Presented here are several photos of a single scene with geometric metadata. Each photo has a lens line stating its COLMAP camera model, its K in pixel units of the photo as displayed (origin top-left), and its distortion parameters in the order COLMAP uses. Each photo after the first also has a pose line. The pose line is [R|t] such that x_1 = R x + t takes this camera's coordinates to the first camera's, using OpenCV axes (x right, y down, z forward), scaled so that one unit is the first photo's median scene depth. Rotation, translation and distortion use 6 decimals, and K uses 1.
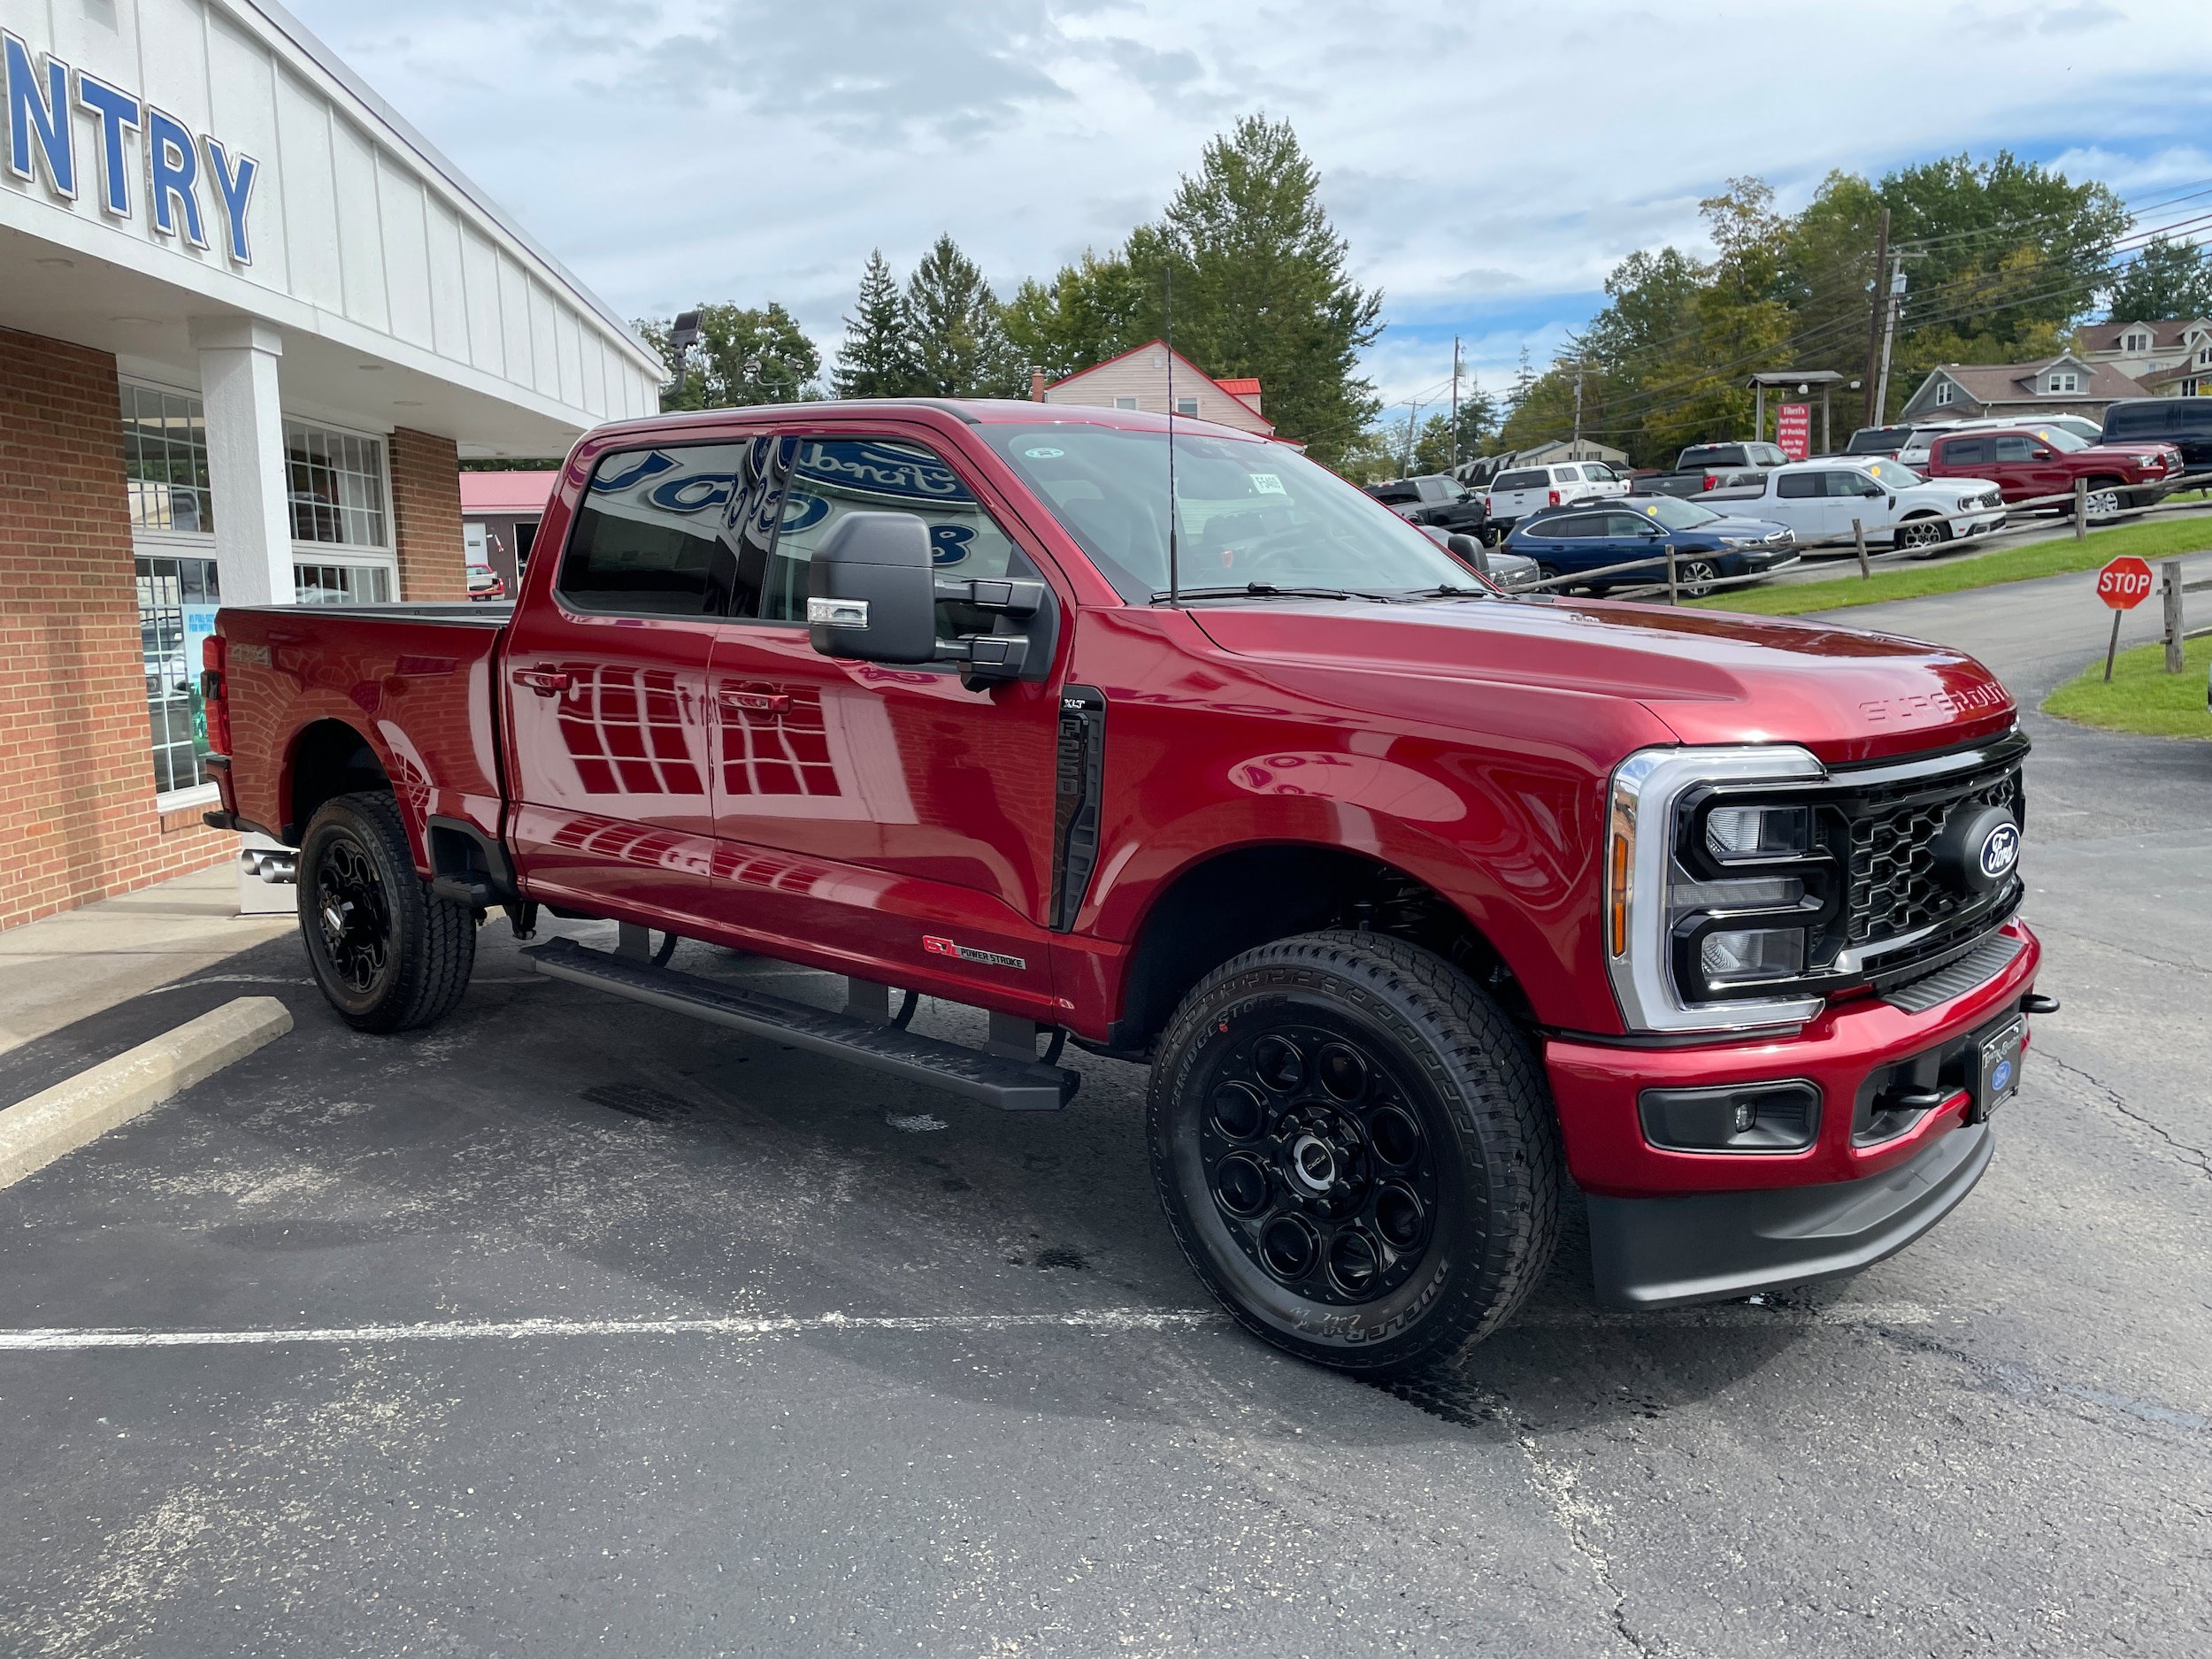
lens RADIAL K [[1664.3, 0, 1118.7], [0, 1664.3, 805.5], [0, 0, 1]] dist [0.096672, -0.120971]
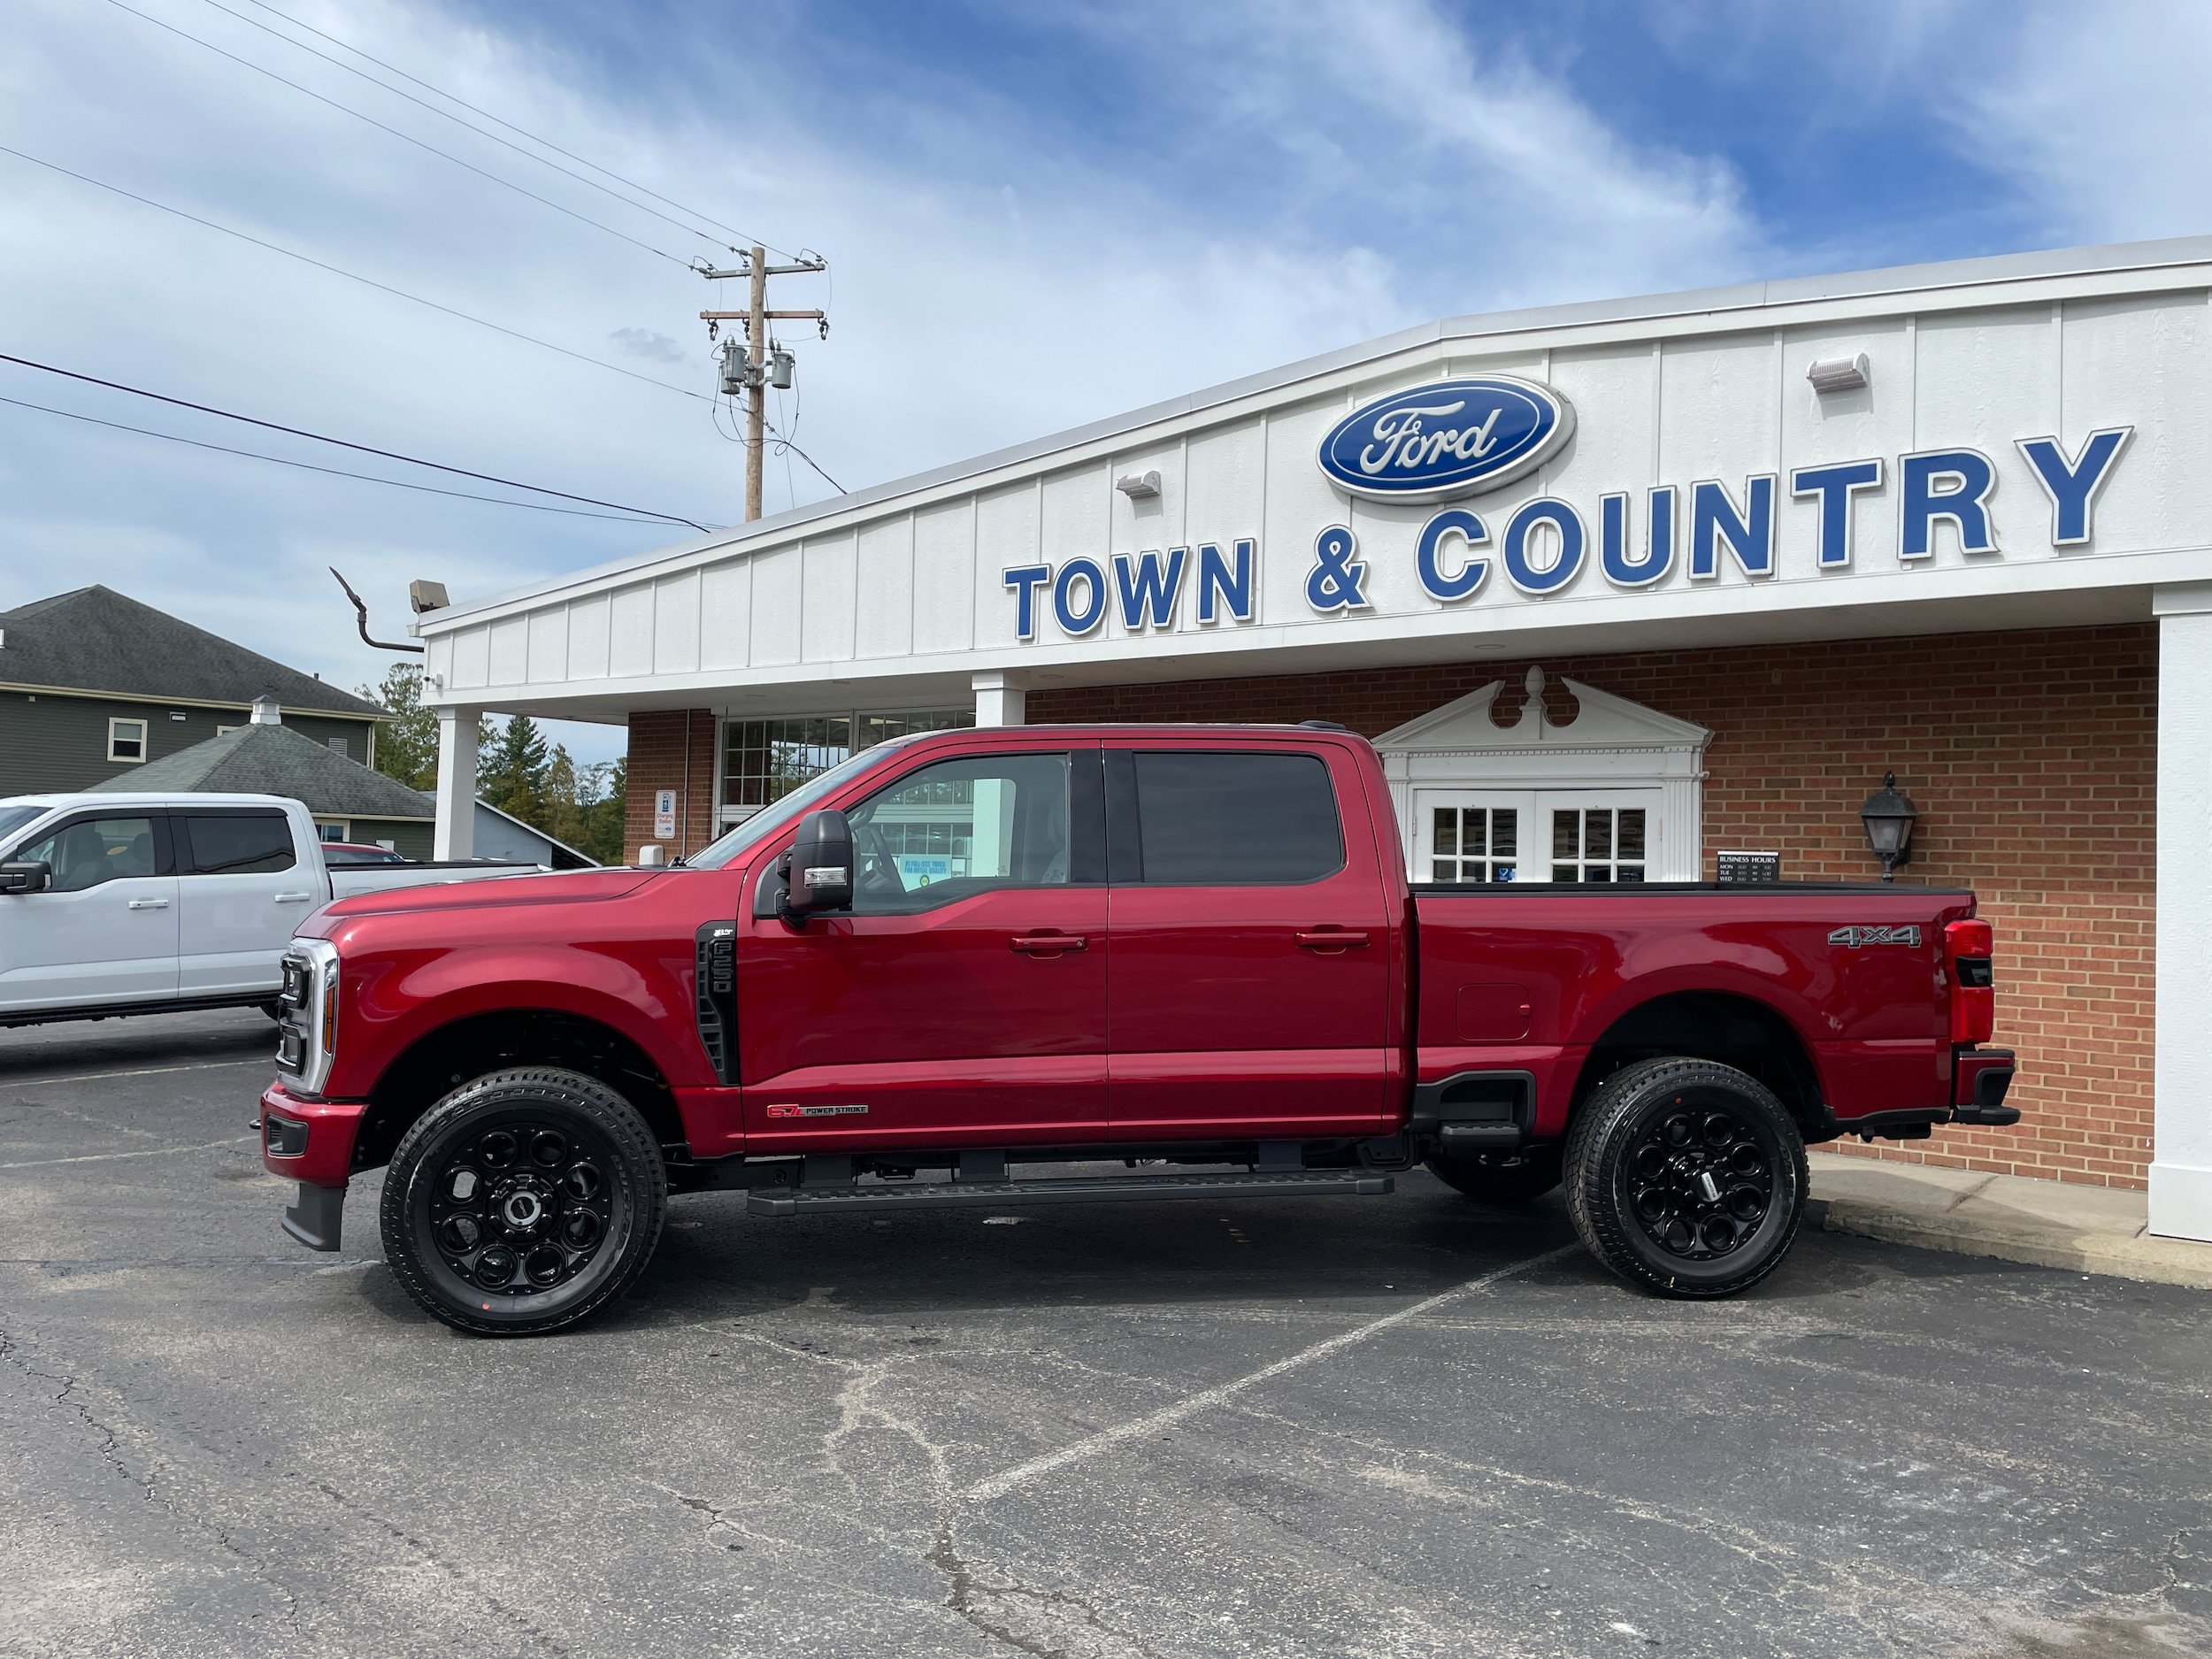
lens RADIAL K [[1664.3, 0, 1096.2], [0, 1664.3, 815.6], [0, 0, 1]] dist [0.096672, -0.120971]
pose [[-0.643212, -0.016522, -0.765510, 0.556225], [-0.107374, 0.991834, 0.068814, -0.157666], [0.758122, 0.126458, -0.639734, 1.129626]]
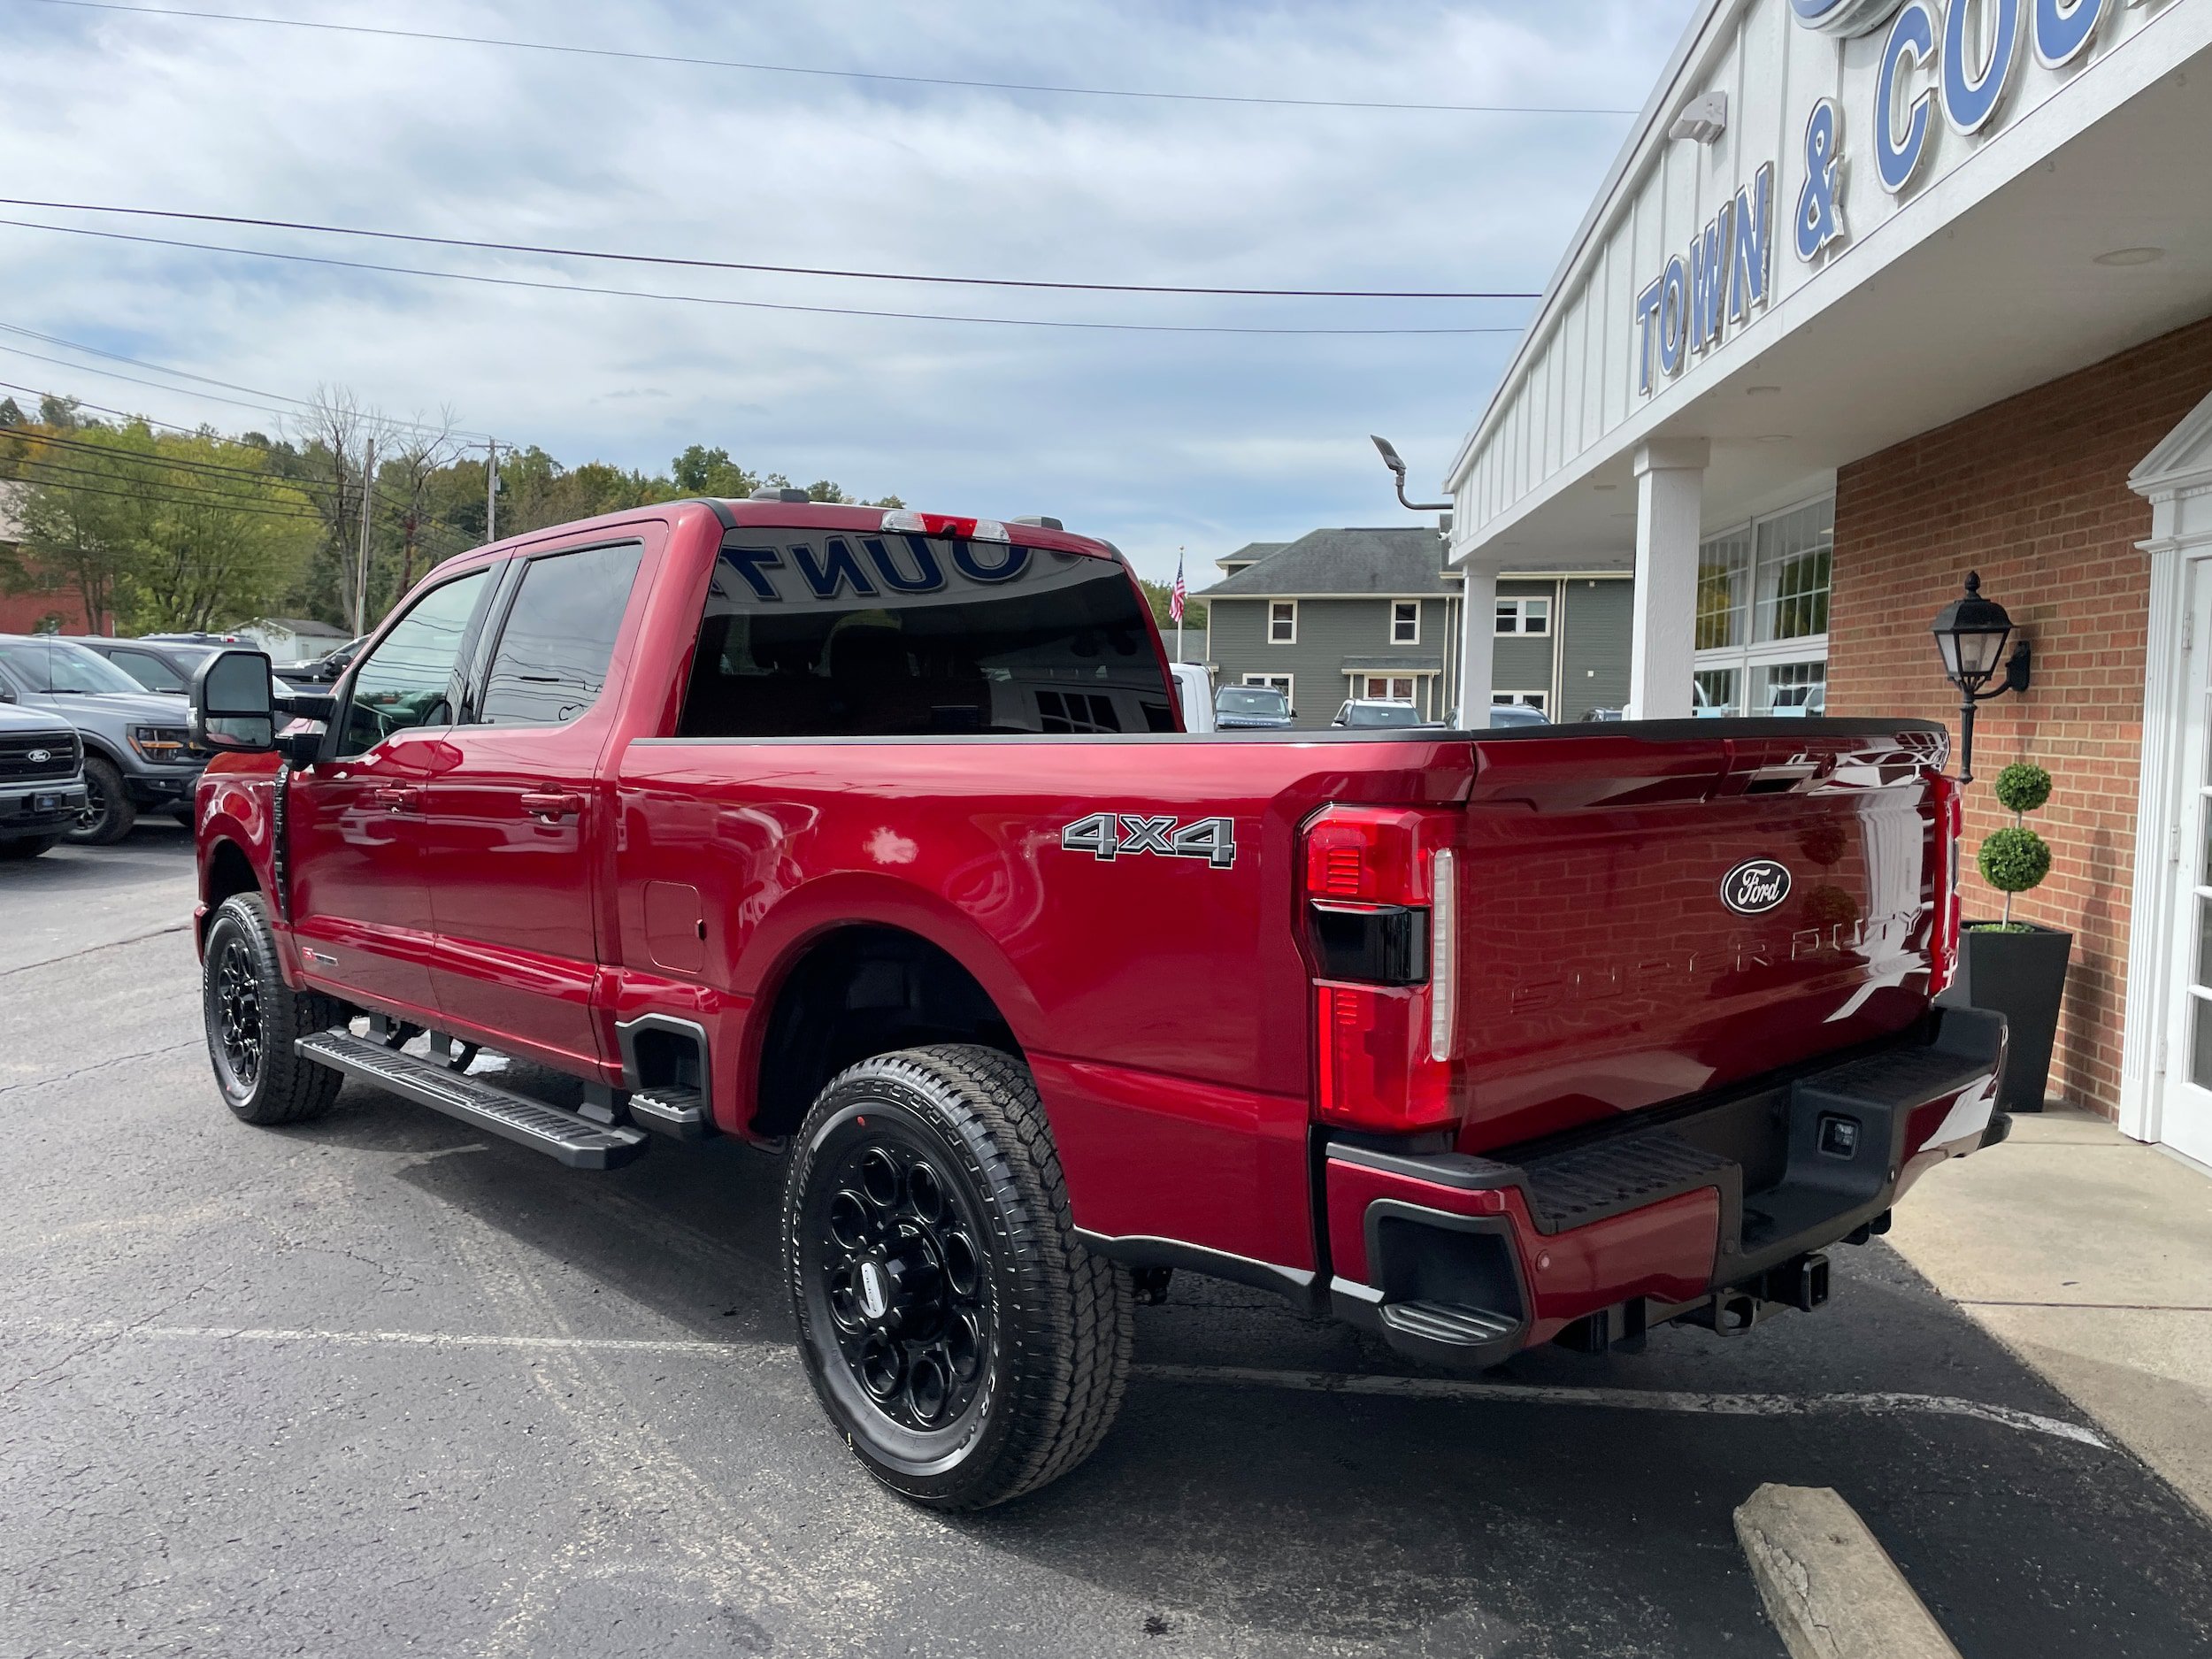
lens RADIAL K [[1664.3, 0, 1082.6], [0, 1664.3, 845.6], [0, 0, 1]] dist [0.096672, -0.120971]
pose [[-0.991917, -0.000405, 0.126887, -0.258874], [0.025862, 0.978358, 0.205296, -0.154378], [-0.124224, 0.206918, -0.970440, 1.229032]]
